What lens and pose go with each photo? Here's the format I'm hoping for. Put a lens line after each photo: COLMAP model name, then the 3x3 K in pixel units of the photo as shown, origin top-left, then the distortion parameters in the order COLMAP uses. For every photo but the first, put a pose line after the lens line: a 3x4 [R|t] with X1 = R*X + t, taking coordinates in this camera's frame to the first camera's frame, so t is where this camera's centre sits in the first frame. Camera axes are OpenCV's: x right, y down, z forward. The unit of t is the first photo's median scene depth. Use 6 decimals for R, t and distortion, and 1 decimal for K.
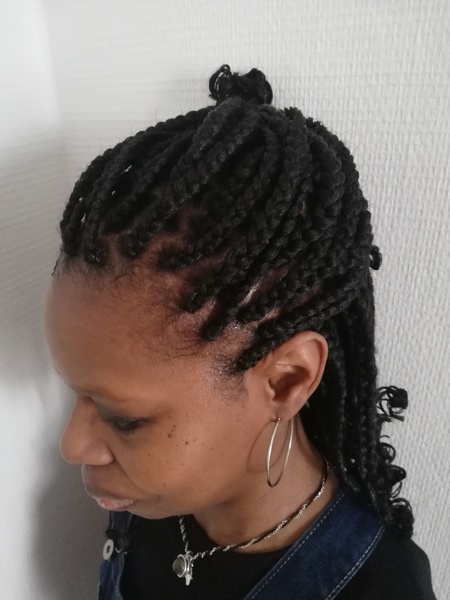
lens RADIAL K [[470.2, 0, 226.5], [0, 470.2, 274.9], [0, 0, 1]] dist [0.129280, -0.052026]
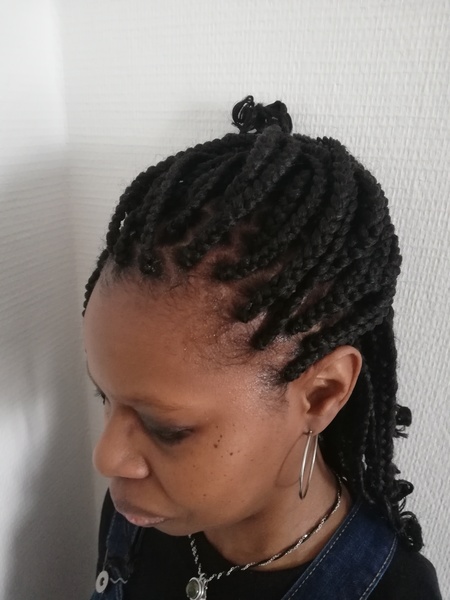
lens RADIAL K [[470.2, 0, 205.5], [0, 470.2, 282.3], [0, 0, 1]] dist [0.129280, -0.052026]
pose [[0.991616, 0.030096, 0.125668, -0.243479], [-0.021327, 0.997281, -0.070543, 0.055370], [-0.127450, 0.067271, 0.989561, -0.022179]]
